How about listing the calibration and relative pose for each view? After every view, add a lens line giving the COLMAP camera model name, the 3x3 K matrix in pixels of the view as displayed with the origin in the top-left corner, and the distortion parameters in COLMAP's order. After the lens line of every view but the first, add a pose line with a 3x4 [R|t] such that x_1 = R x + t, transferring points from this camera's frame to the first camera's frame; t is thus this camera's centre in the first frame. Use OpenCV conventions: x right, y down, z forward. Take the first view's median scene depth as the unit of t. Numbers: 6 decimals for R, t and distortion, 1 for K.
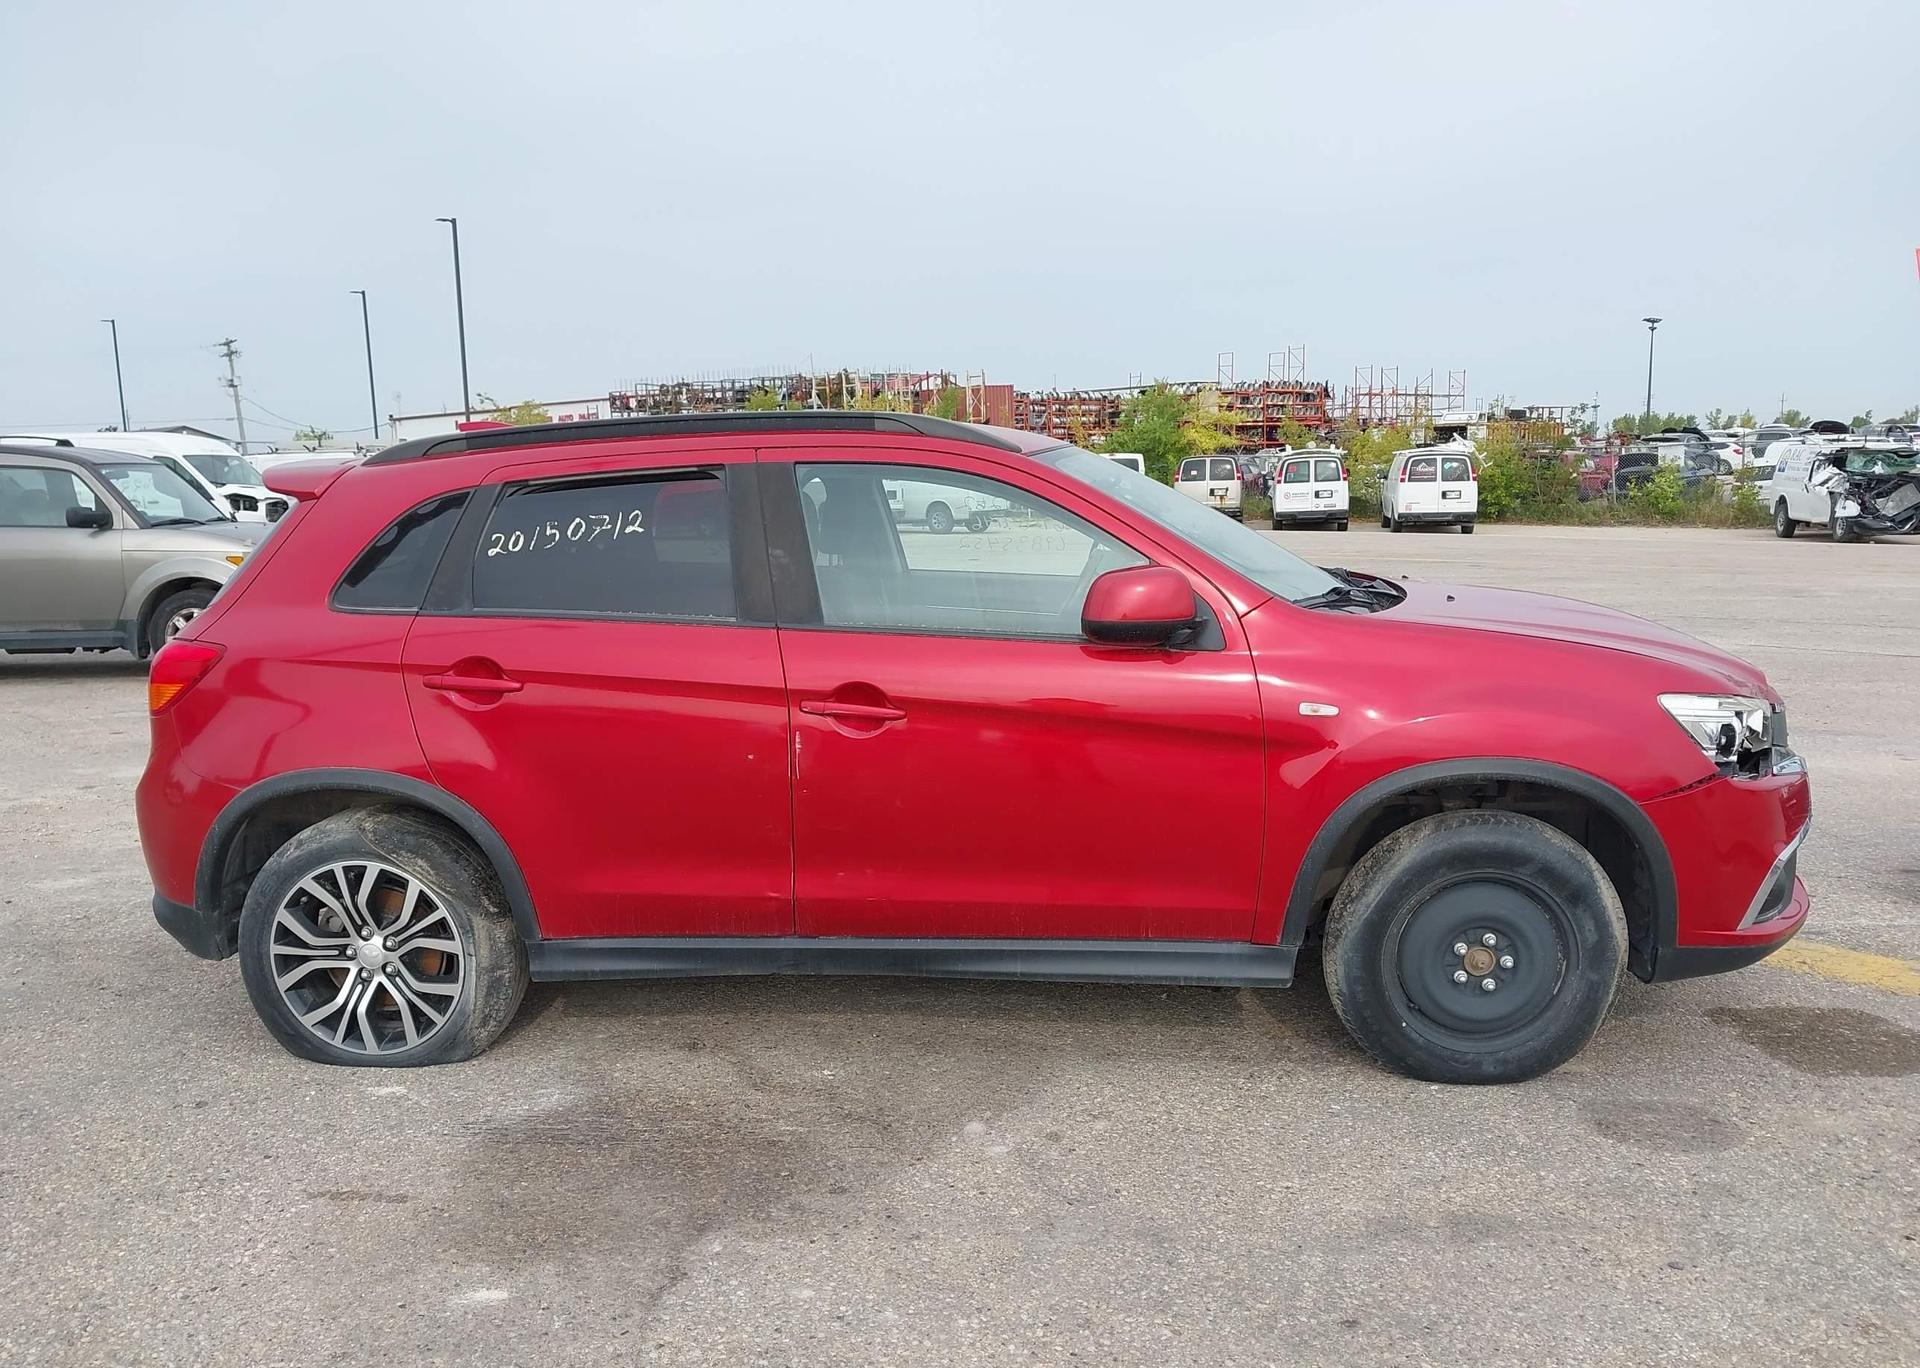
lens RADIAL K [[1514.5, 0, 950.8], [0, 1514.5, 682.5], [0, 0, 1]] dist [0.037026, -0.056818]
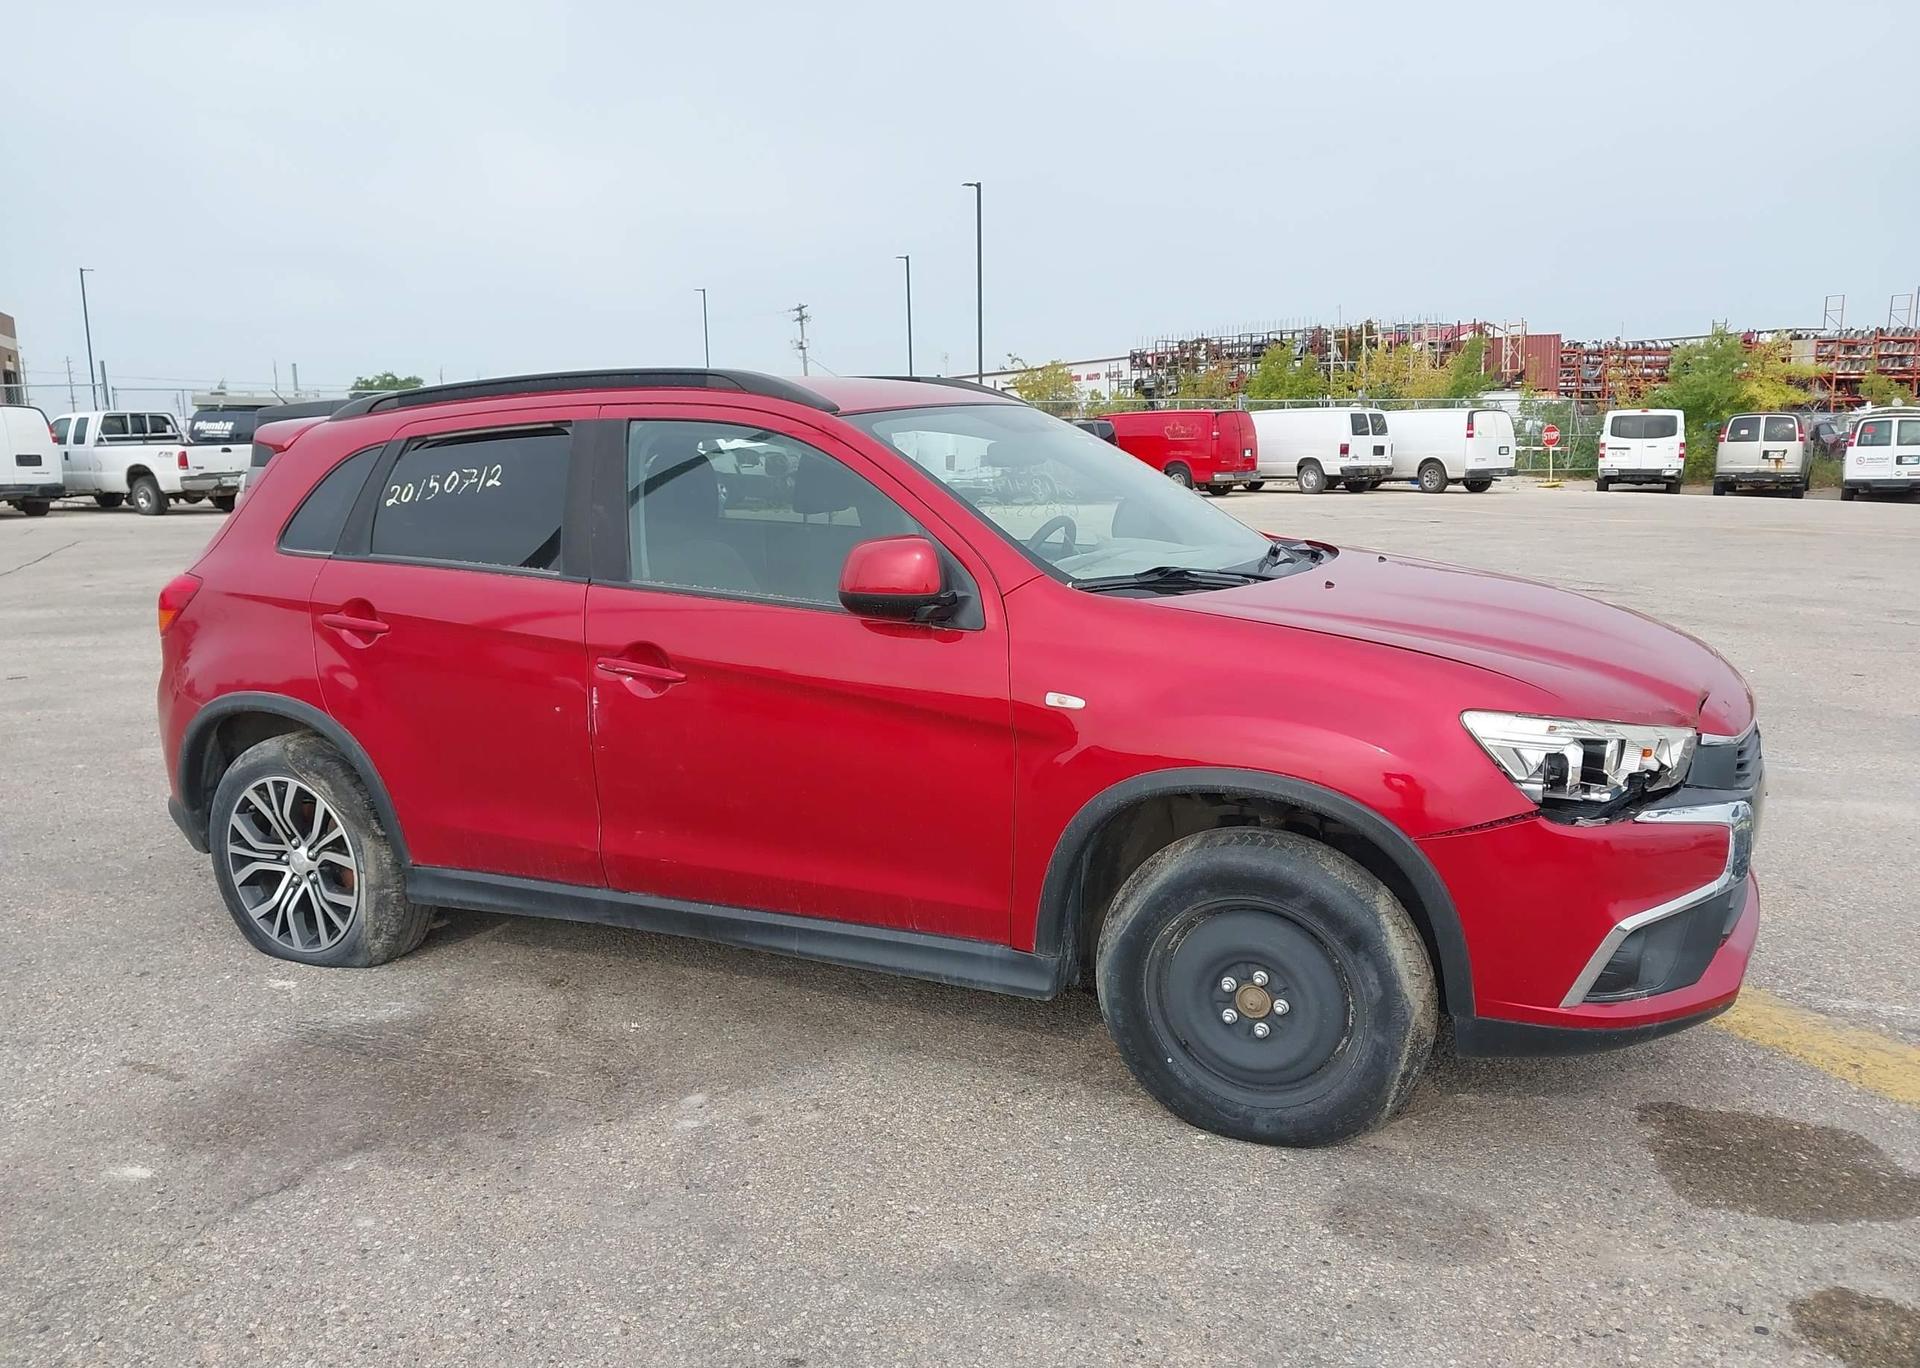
lens RADIAL K [[1514.5, 0, 944.0], [0, 1514.5, 699.4], [0, 0, 1]] dist [0.037026, -0.056818]
pose [[0.936583, 0.068142, -0.343758, 0.442567], [-0.054874, 0.997330, 0.048189, -0.019899], [0.346124, -0.026270, 0.937821, 0.122960]]
